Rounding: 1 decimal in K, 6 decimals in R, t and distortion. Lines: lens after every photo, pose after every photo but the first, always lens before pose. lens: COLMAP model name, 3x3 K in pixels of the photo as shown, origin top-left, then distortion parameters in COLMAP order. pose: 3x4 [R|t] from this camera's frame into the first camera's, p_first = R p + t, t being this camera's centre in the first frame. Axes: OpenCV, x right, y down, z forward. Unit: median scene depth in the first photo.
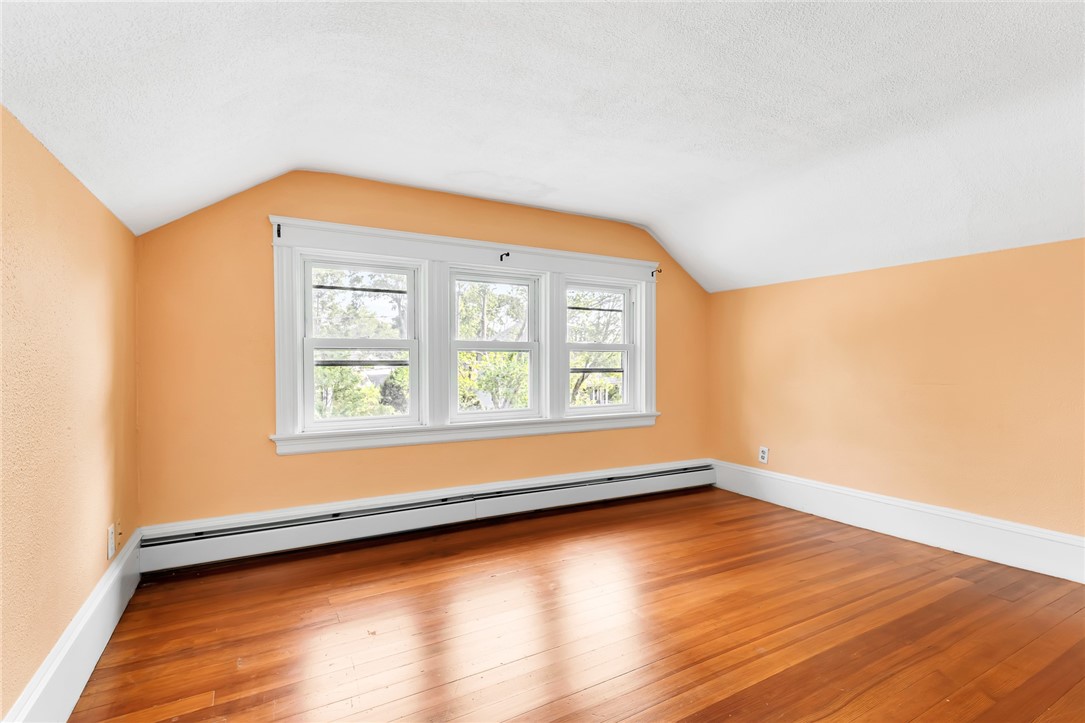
lens RADIAL K [[632.4, 0, 541.5], [0, 632.4, 376.9], [0, 0, 1]] dist [0.005358, 0.000331]
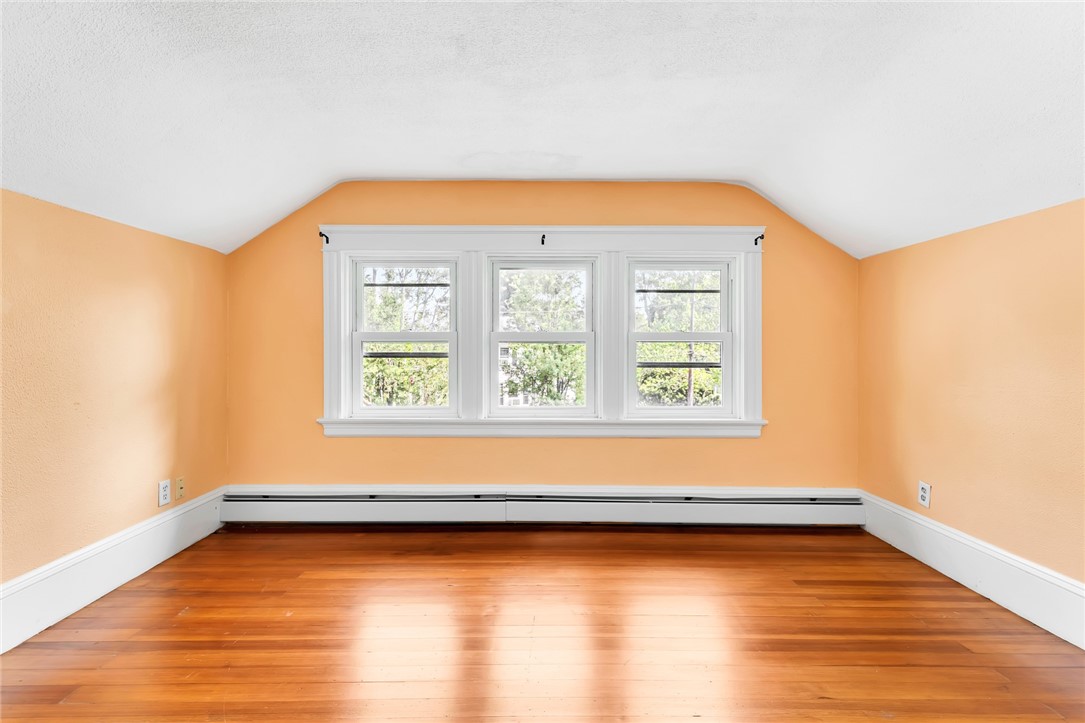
lens RADIAL K [[599.2, 0, 534.9], [0, 599.2, 358.2], [0, 0, 1]] dist [-0.001871, -0.003620]
pose [[0.827396, 0.006093, -0.561585, 0.409631], [-0.015982, 0.999792, -0.012699, -0.006688], [0.561391, 0.019482, 0.827321, 0.270620]]
